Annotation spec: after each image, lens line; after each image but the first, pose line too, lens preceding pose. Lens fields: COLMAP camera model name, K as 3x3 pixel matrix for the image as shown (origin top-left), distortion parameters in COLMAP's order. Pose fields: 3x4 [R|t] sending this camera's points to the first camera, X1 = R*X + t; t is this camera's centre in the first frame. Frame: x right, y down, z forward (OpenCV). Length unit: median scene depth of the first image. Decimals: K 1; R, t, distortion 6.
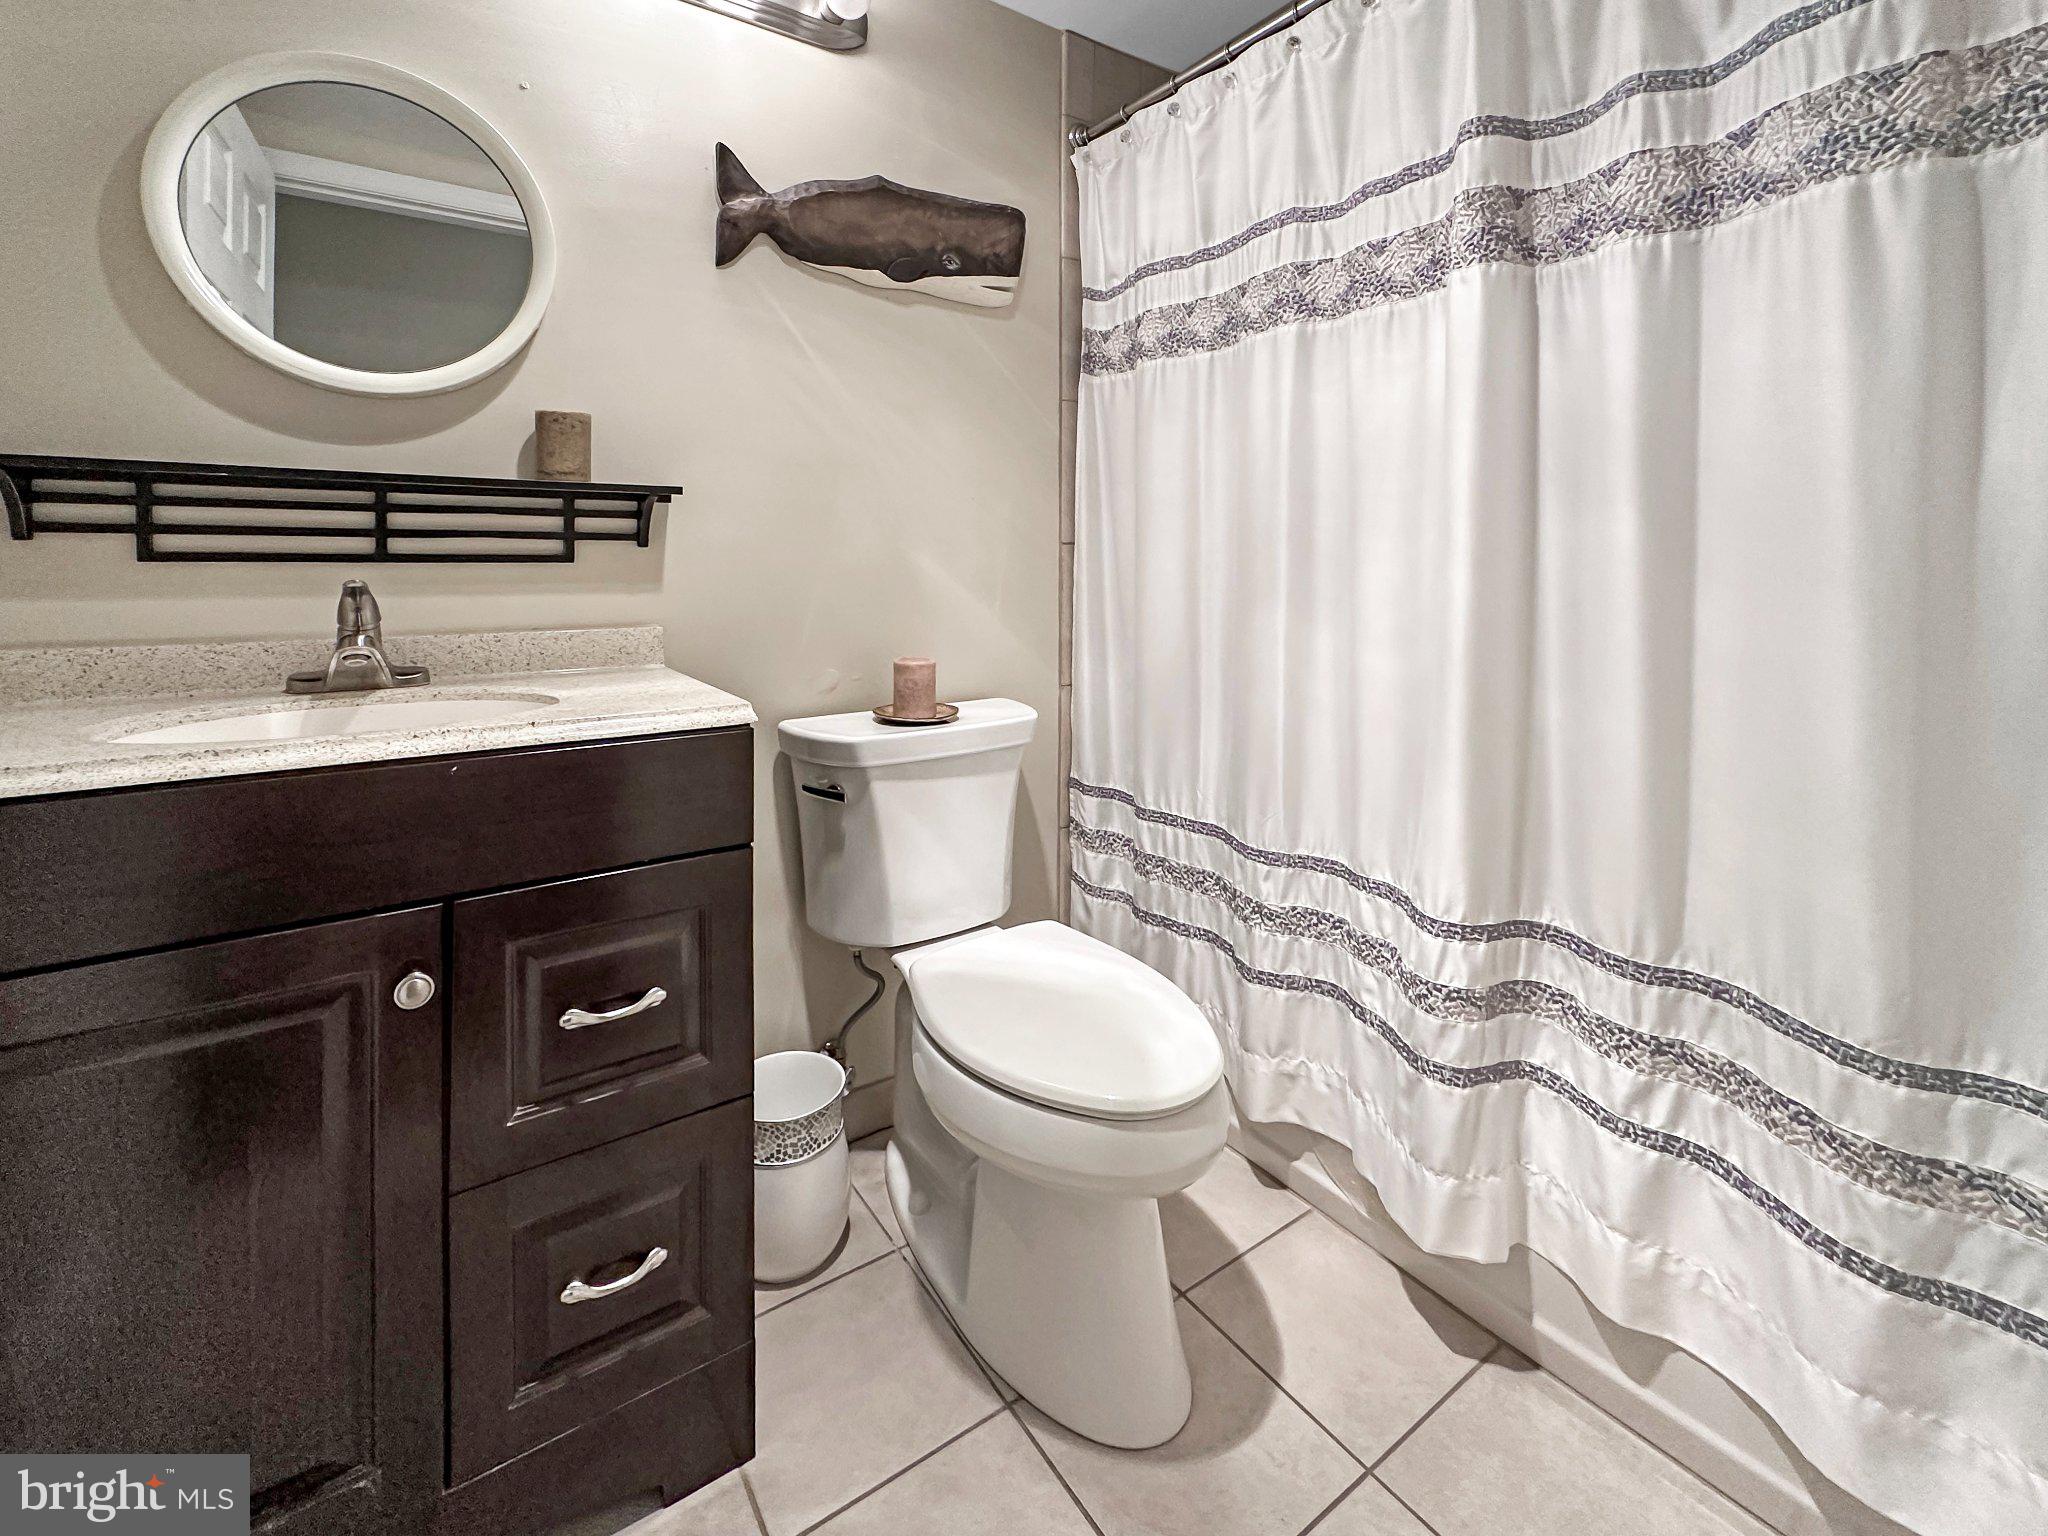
lens RADIAL K [[836.3, 0, 1027.0], [0, 836.3, 752.1], [0, 0, 1]] dist [-0.001623, 0.000831]
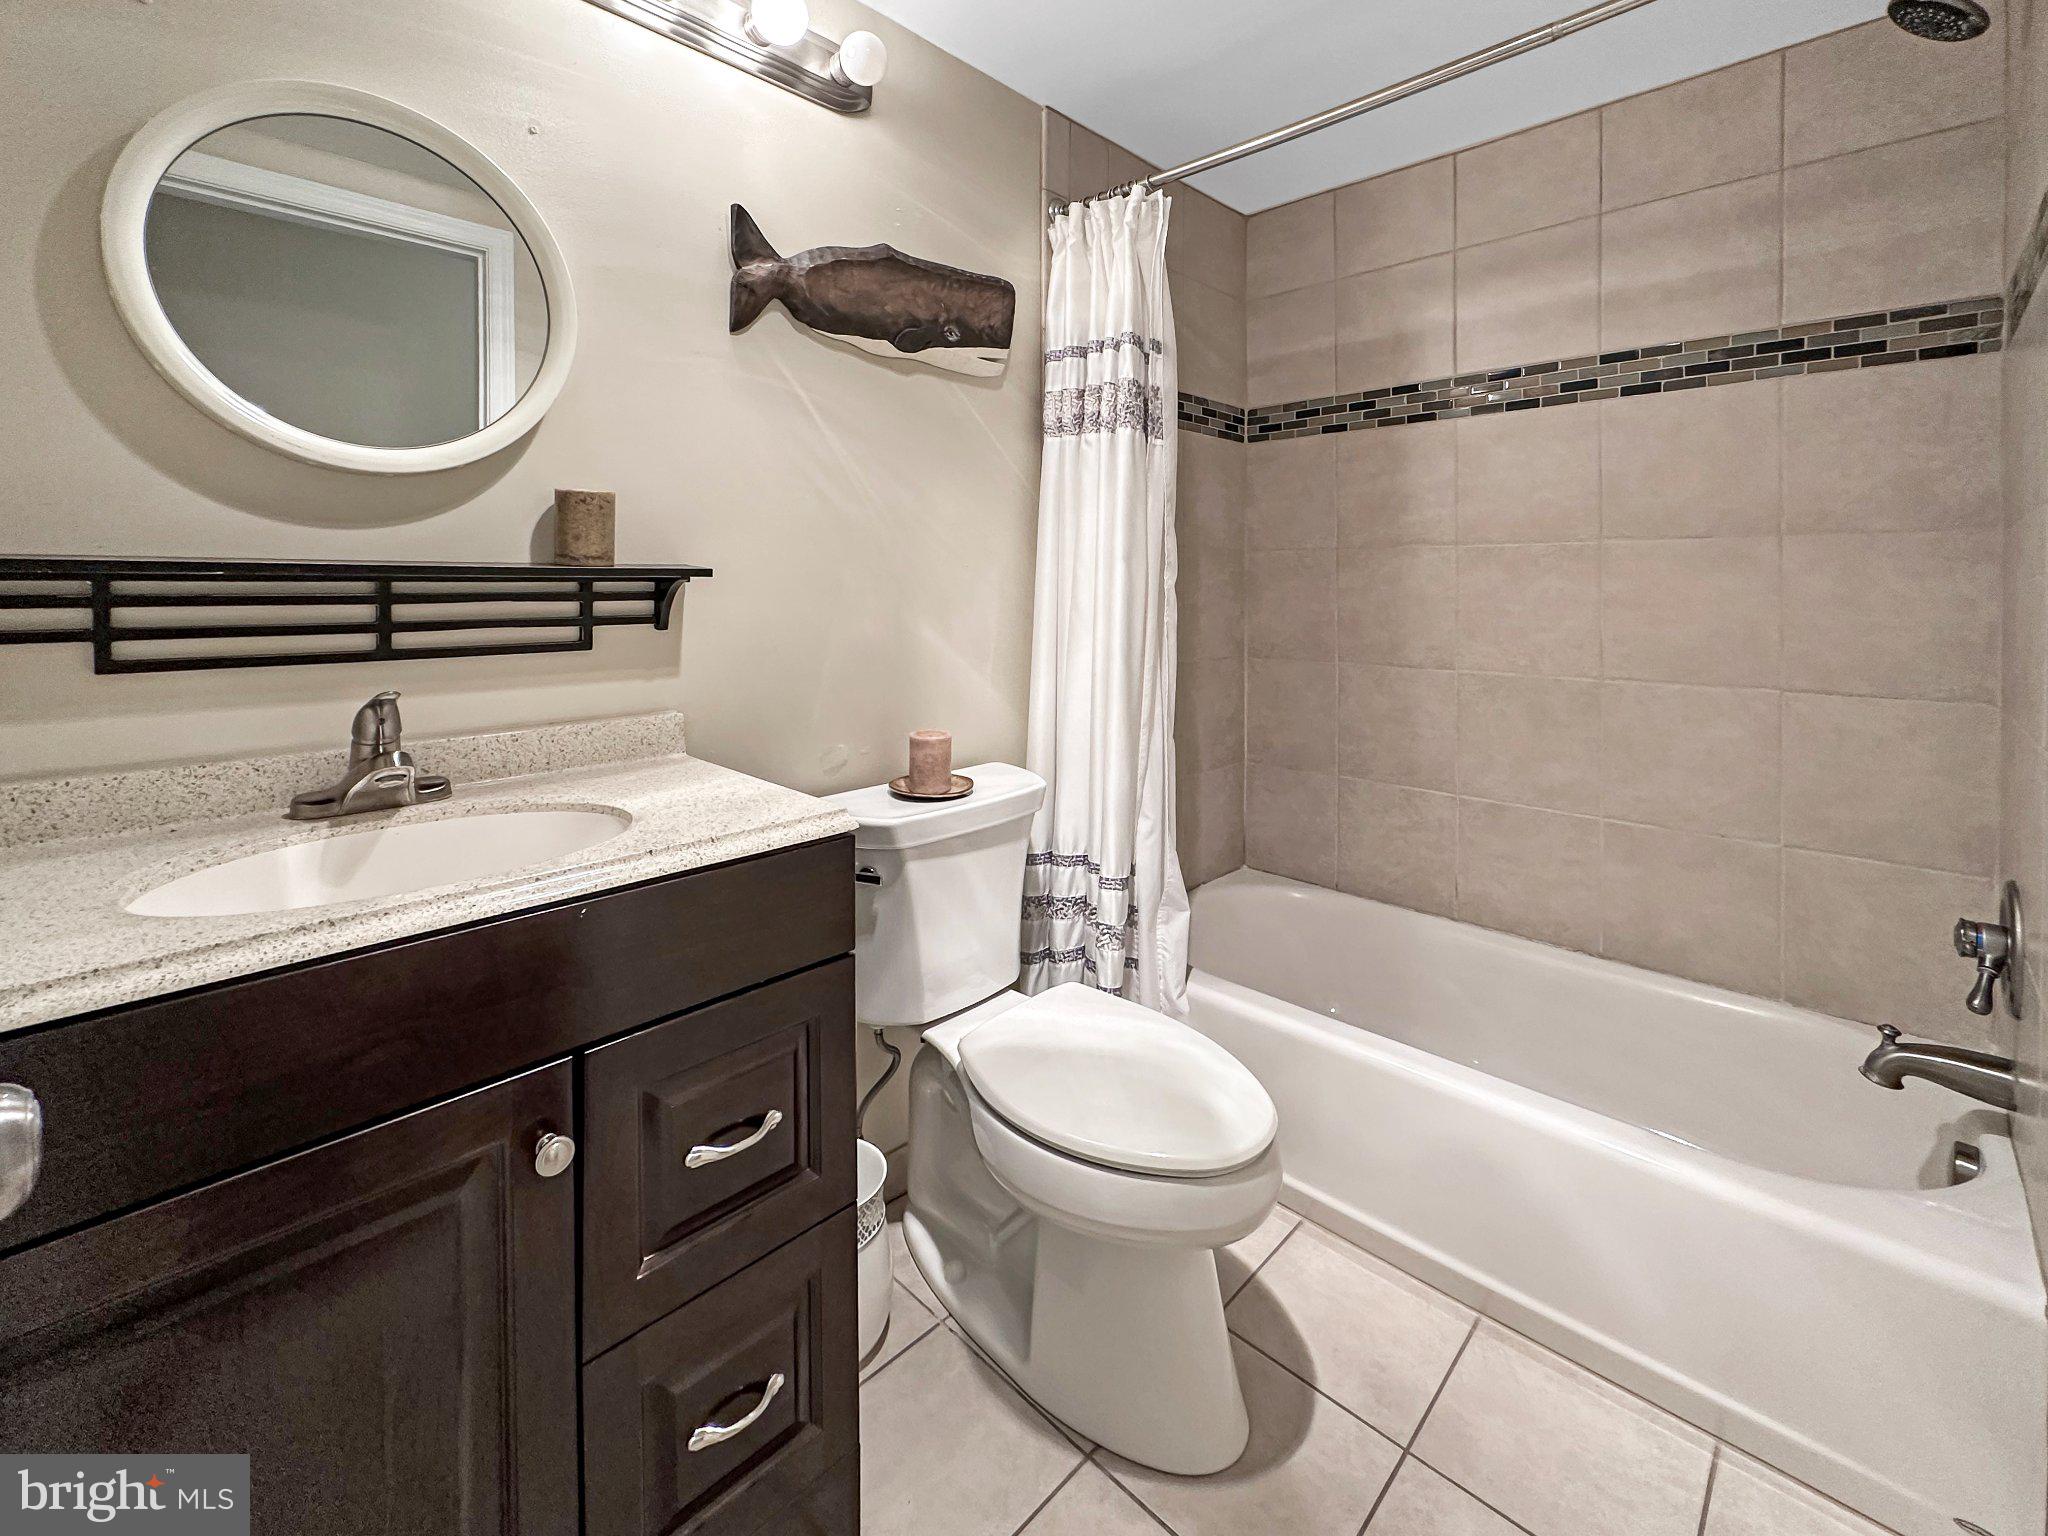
lens RADIAL K [[836.3, 0, 1038.6], [0, 836.3, 779.5], [0, 0, 1]] dist [-0.001623, 0.000831]
pose [[0.979363, -0.038935, 0.198321, -0.253131], [0.035894, 0.999177, 0.018905, -0.085694], [-0.198894, -0.011396, 0.979955, -0.003504]]
